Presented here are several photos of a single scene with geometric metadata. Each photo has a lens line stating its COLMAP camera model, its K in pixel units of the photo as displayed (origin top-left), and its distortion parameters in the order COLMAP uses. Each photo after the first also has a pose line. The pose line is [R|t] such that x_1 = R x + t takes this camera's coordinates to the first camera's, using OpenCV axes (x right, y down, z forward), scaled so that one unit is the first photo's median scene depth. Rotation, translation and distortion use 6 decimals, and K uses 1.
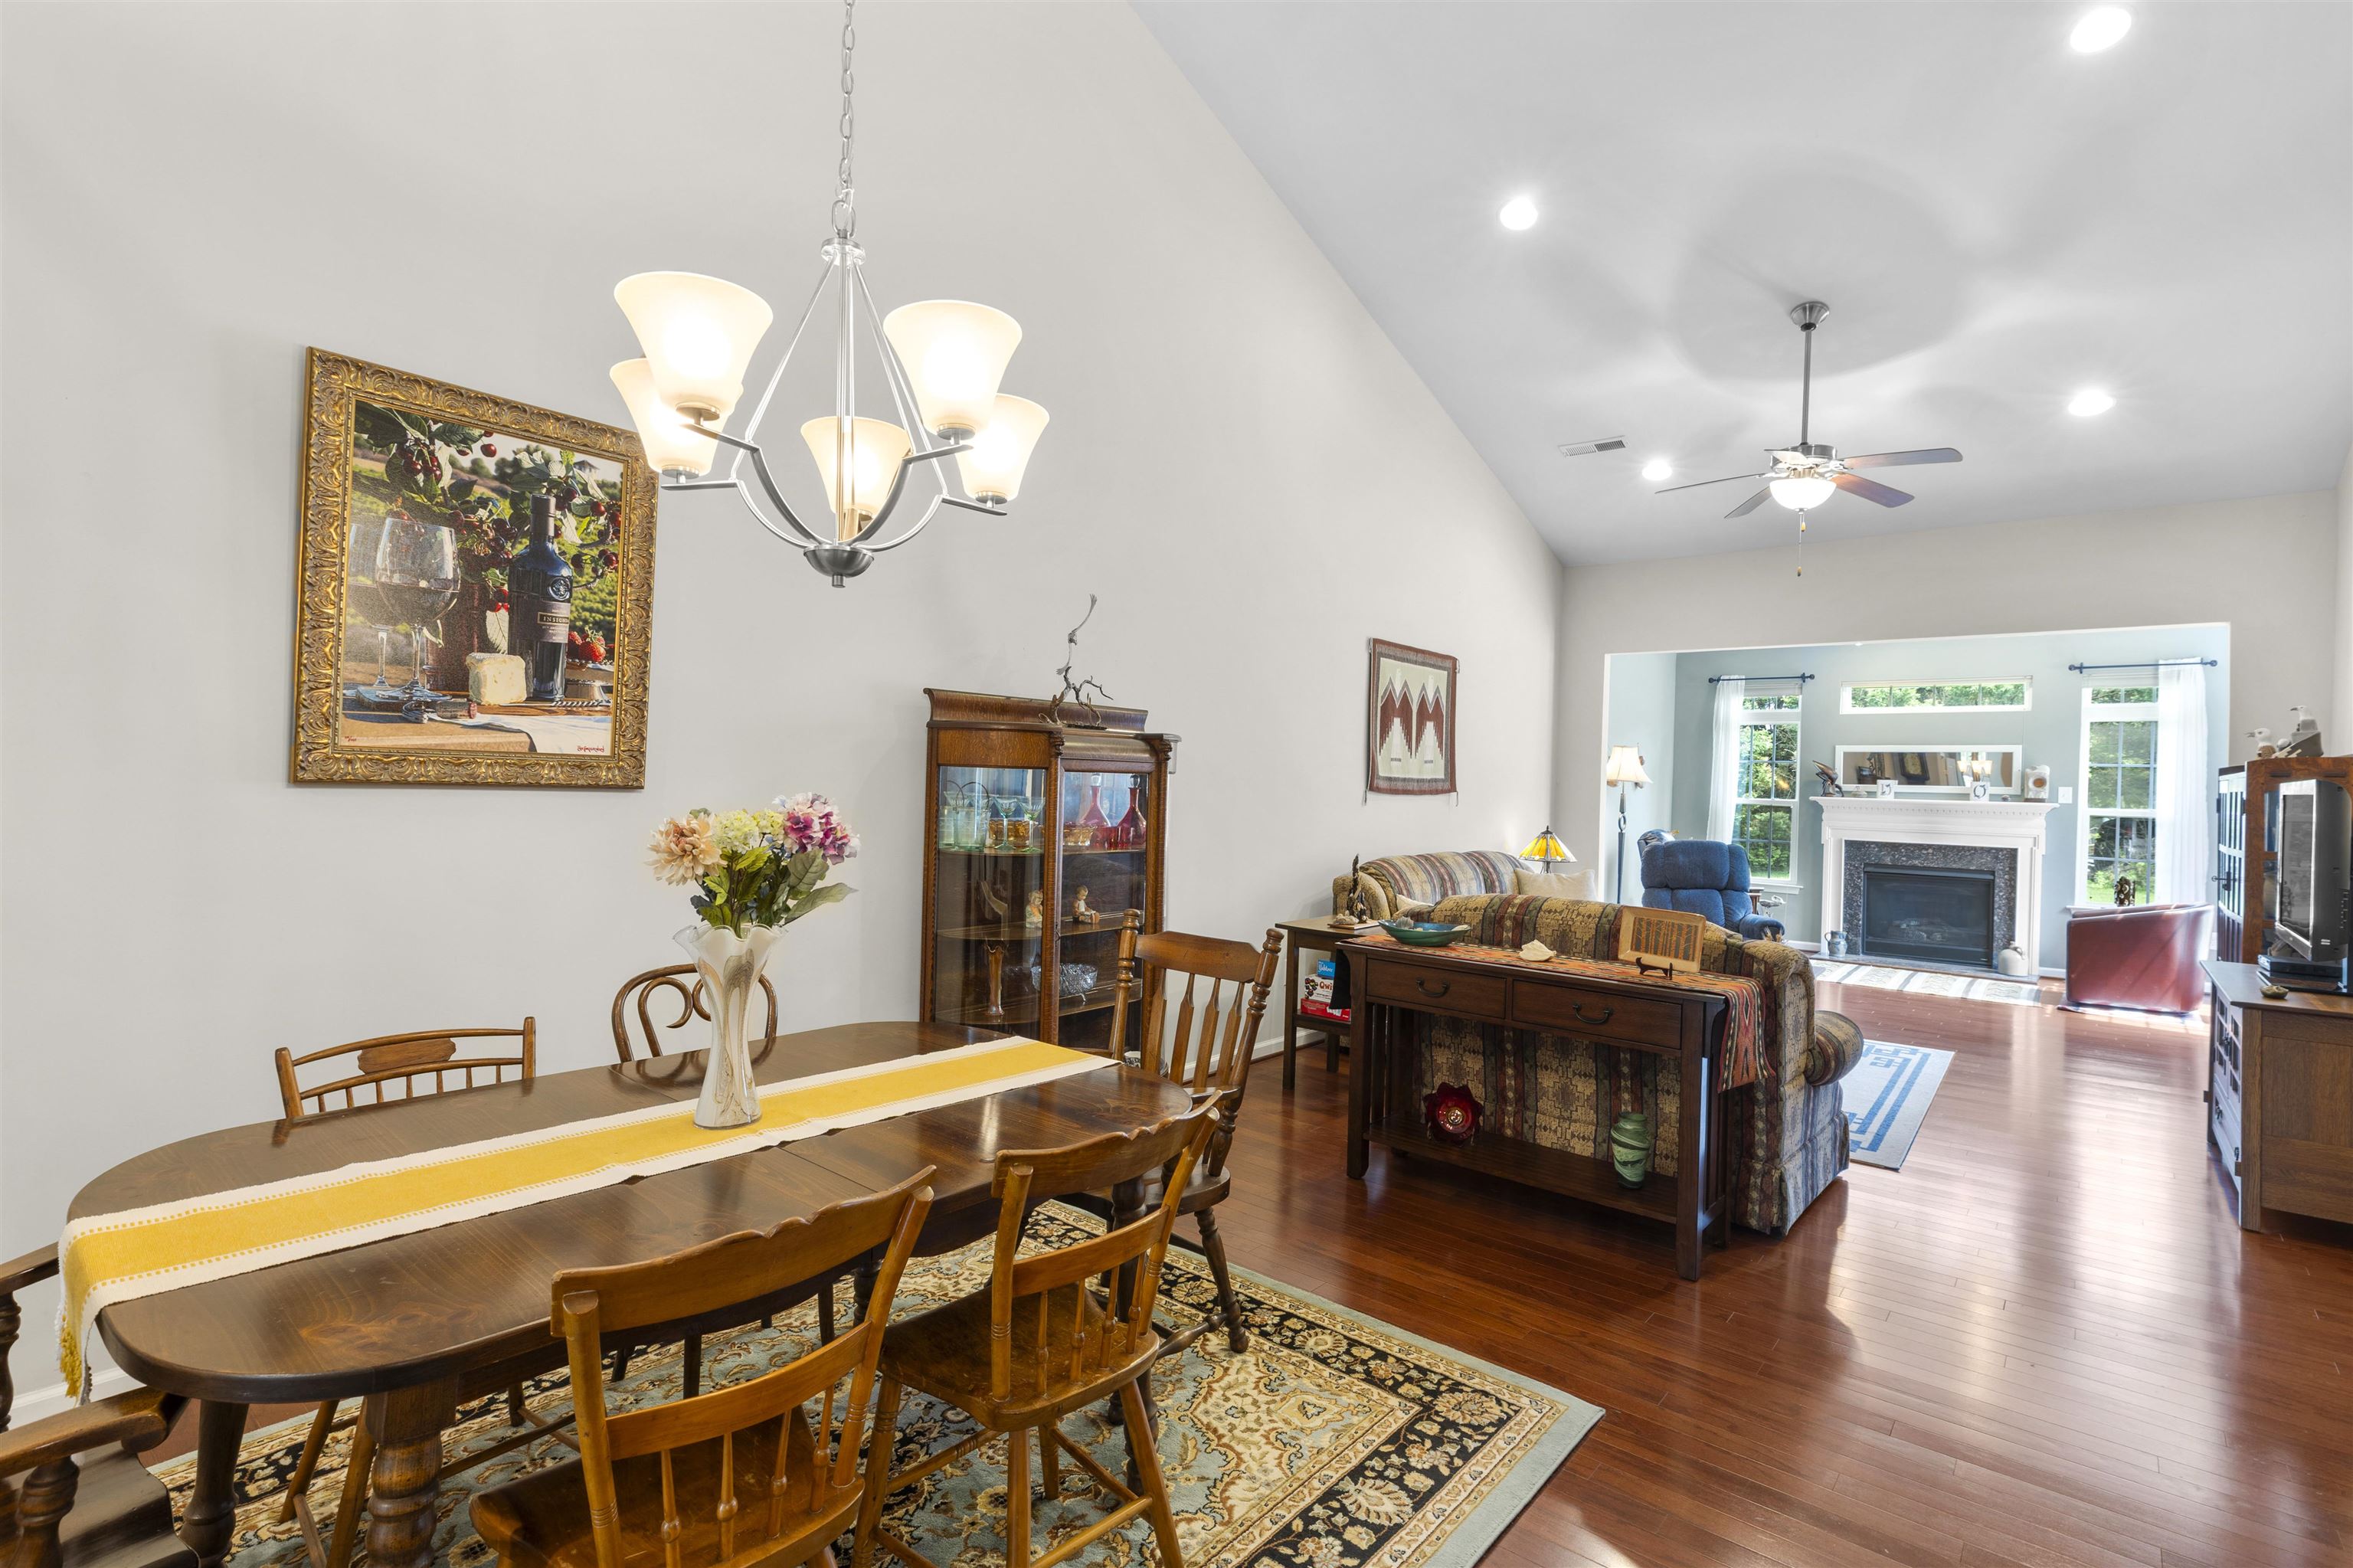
lens RADIAL K [[1104.4, 0, 1189.9], [0, 1104.4, 780.0], [0, 0, 1]] dist [0.004884, 0.000478]
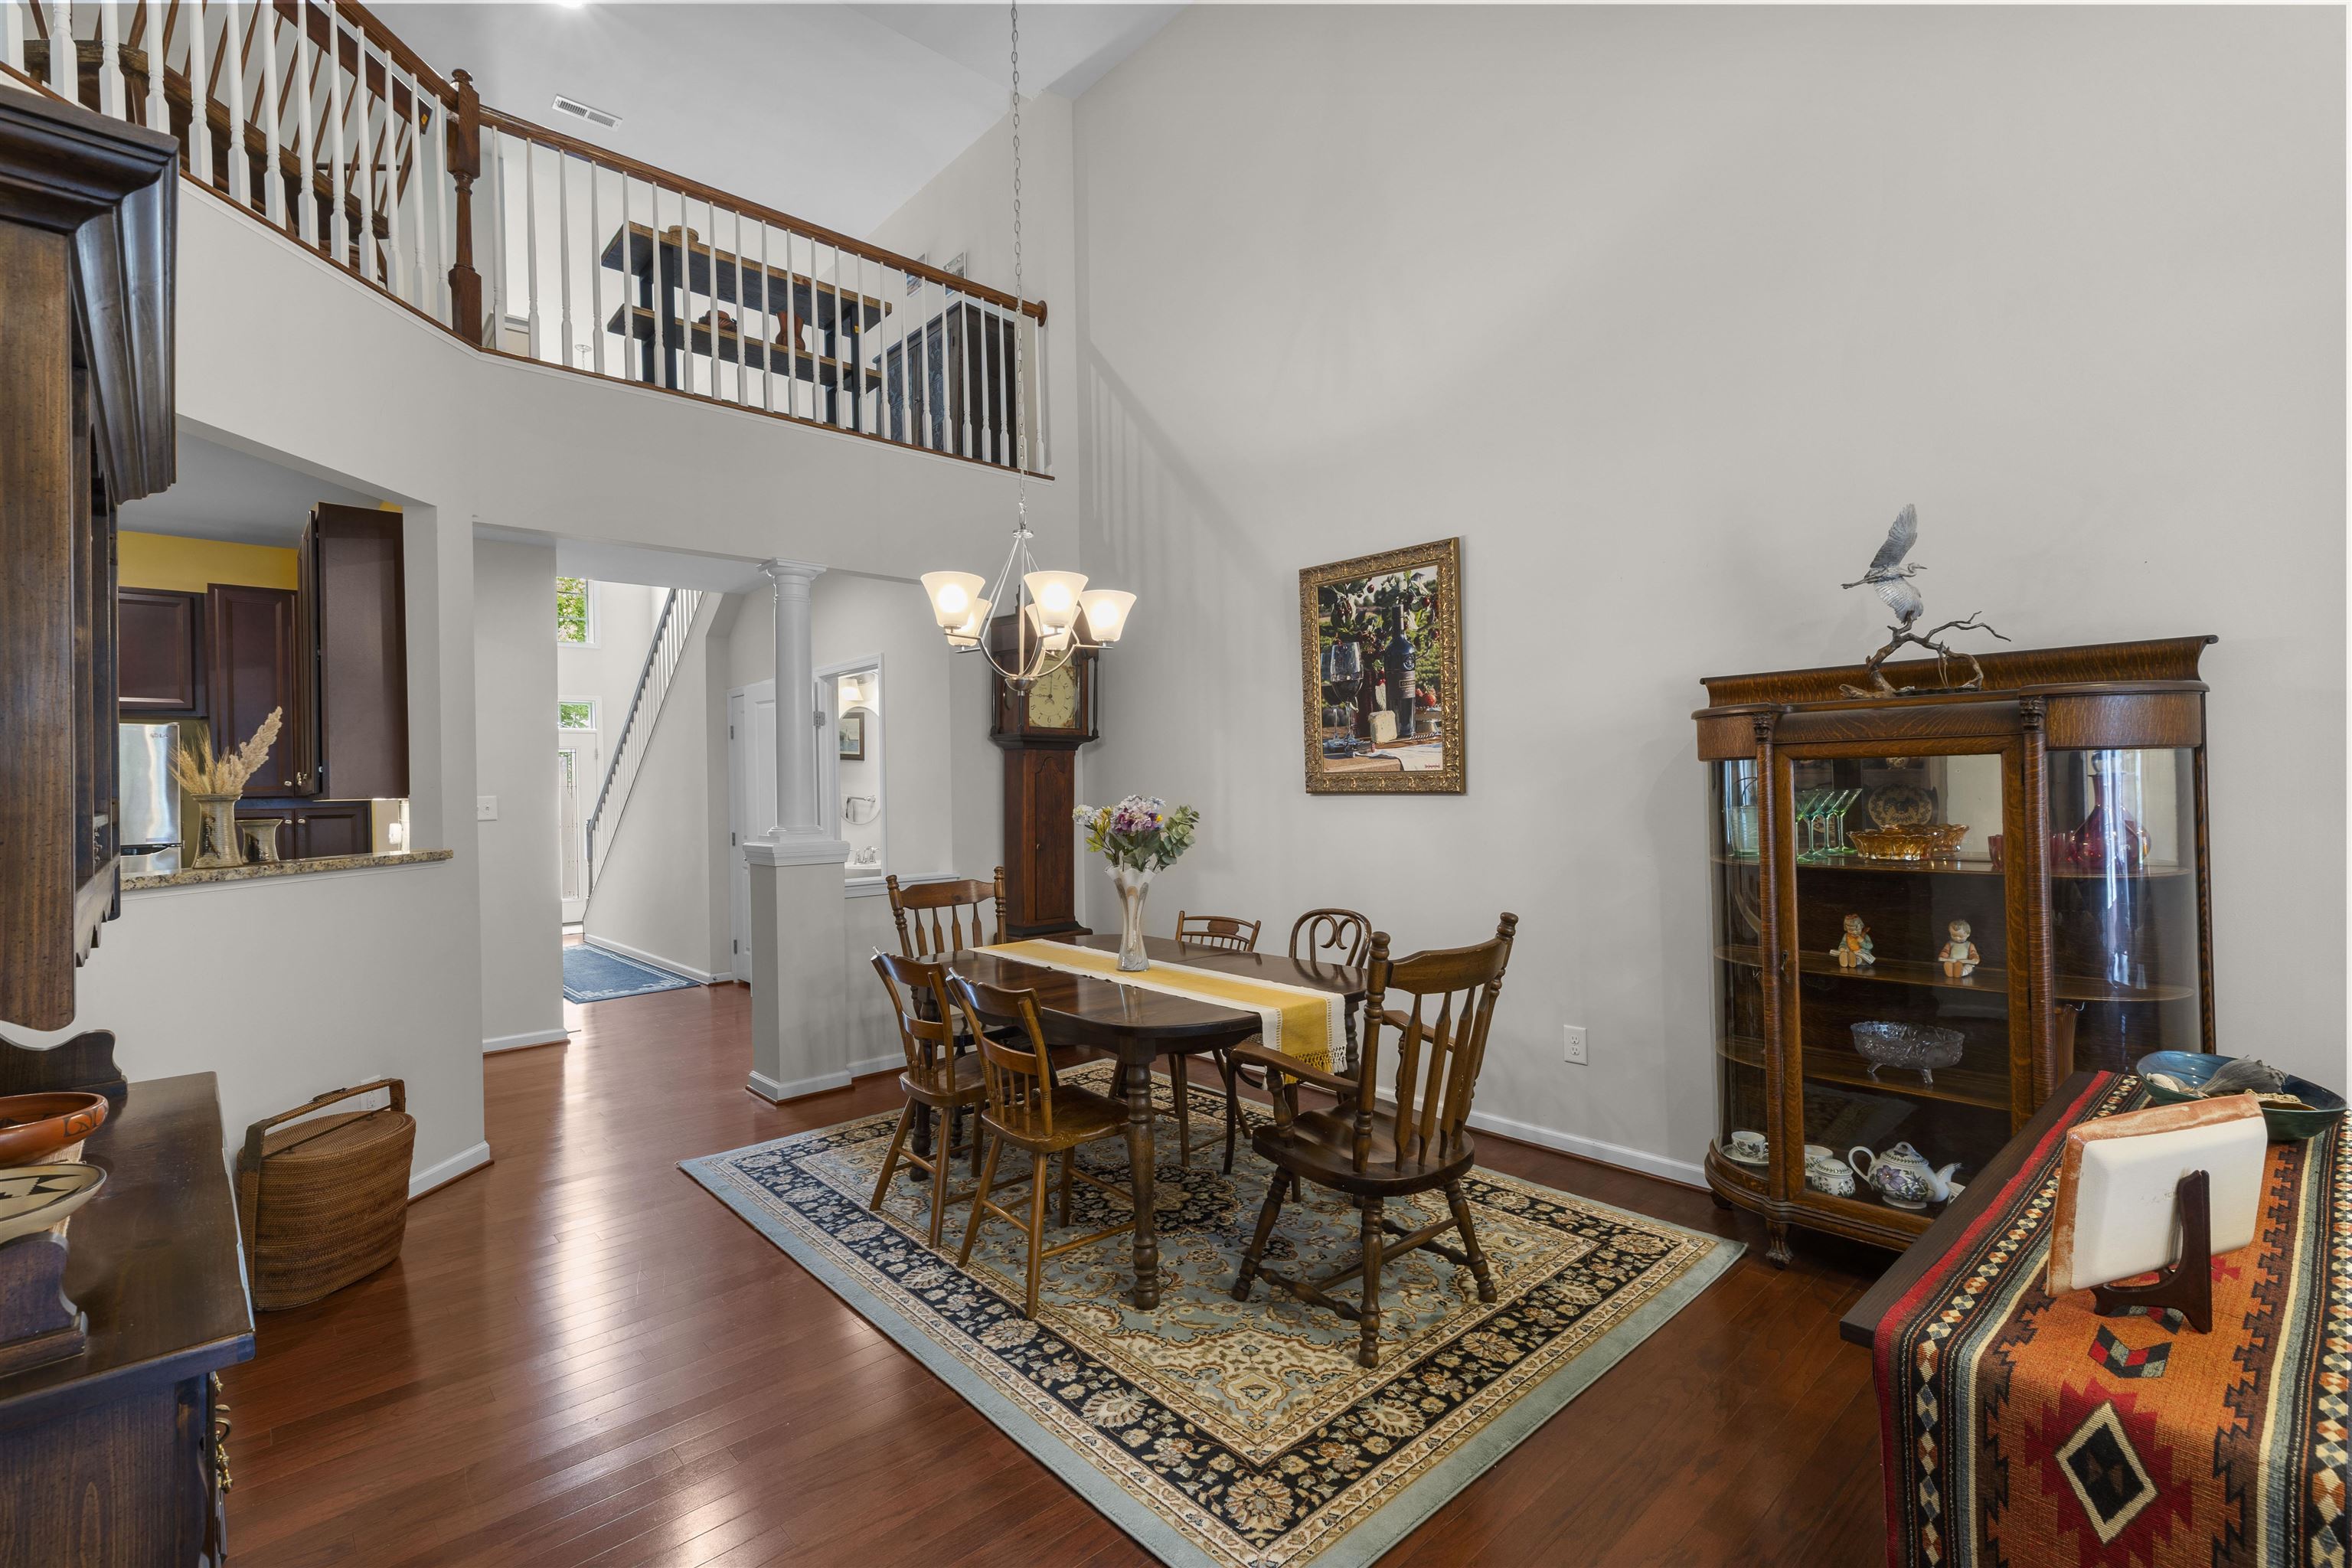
lens RADIAL K [[1048.0, 0, 1172.1], [0, 1048.0, 779.8], [0, 0, 1]] dist [0.006411, 0.000625]
pose [[-0.142086, -0.032656, -0.989316, 0.560578], [0.015705, 0.999255, -0.035240, 0.021223], [0.989730, -0.020544, -0.141467, 0.550990]]
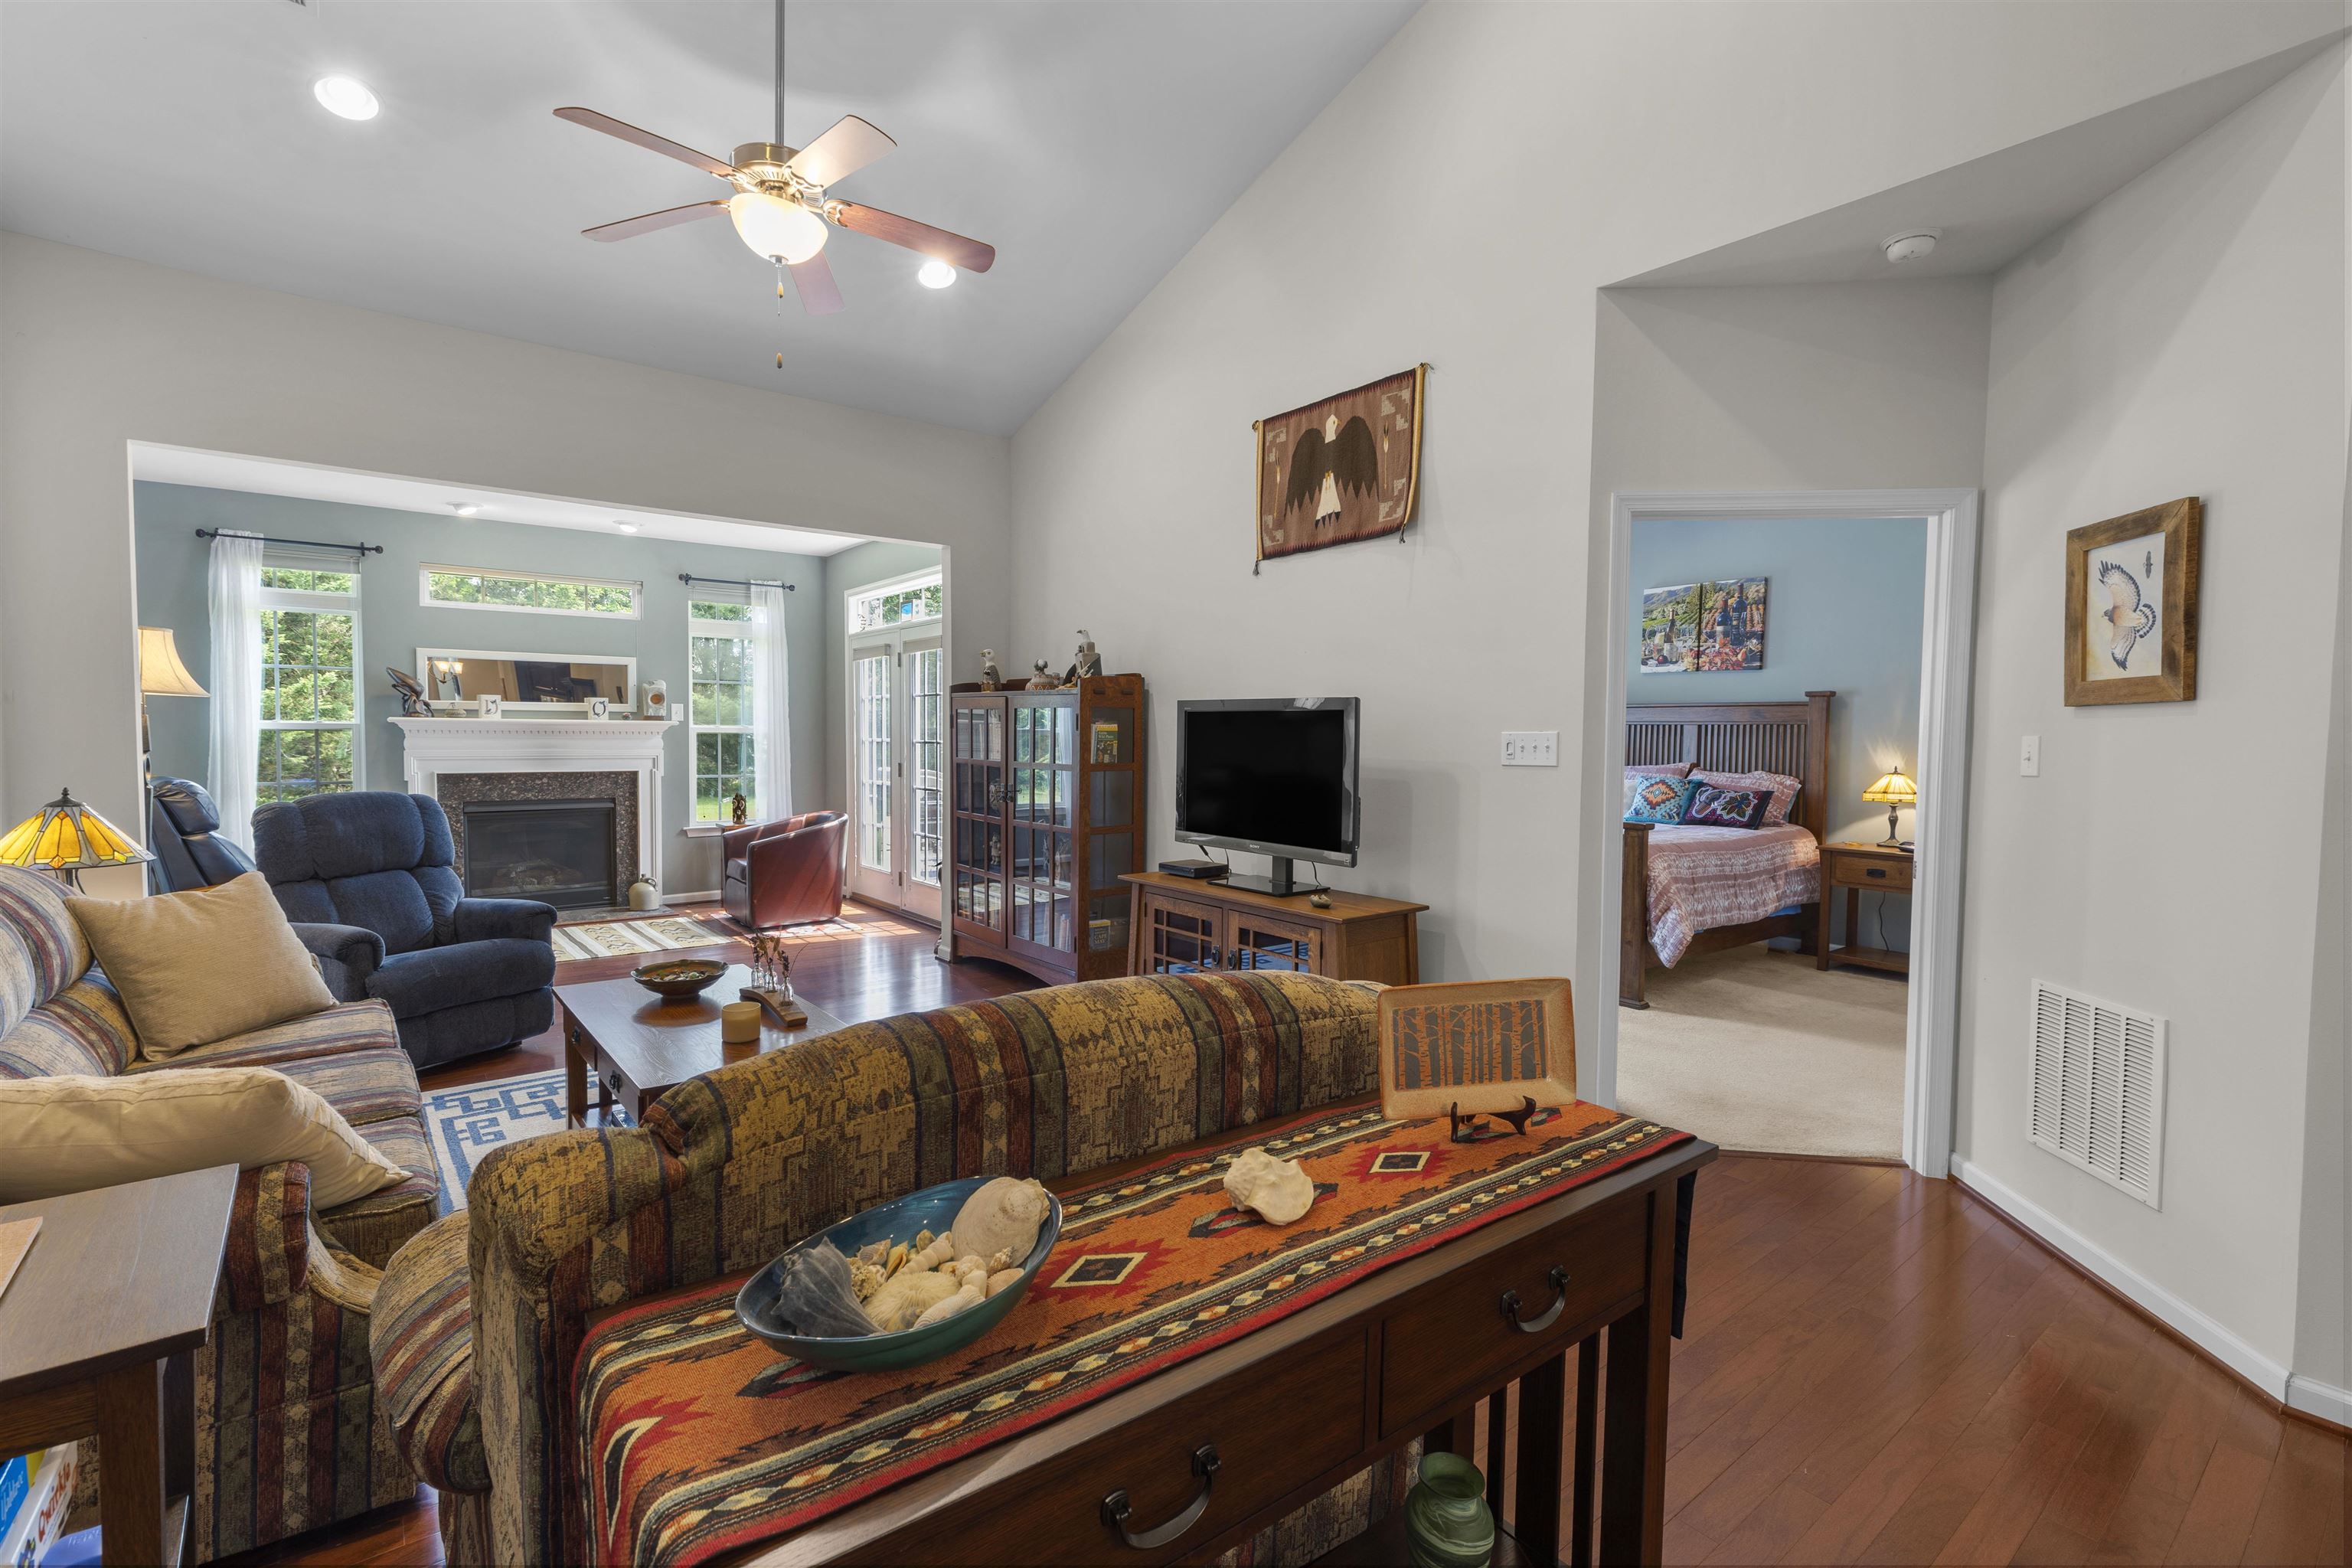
lens RADIAL K [[1048.0, 0, 1162.8], [0, 1048.0, 783.2], [0, 0, 1]] dist [0.006411, 0.000625]
pose [[0.220050, -0.073407, 0.972723, -0.000648], [-0.005926, 0.997046, 0.076583, 0.005346], [-0.975471, -0.022617, 0.218964, 0.751092]]
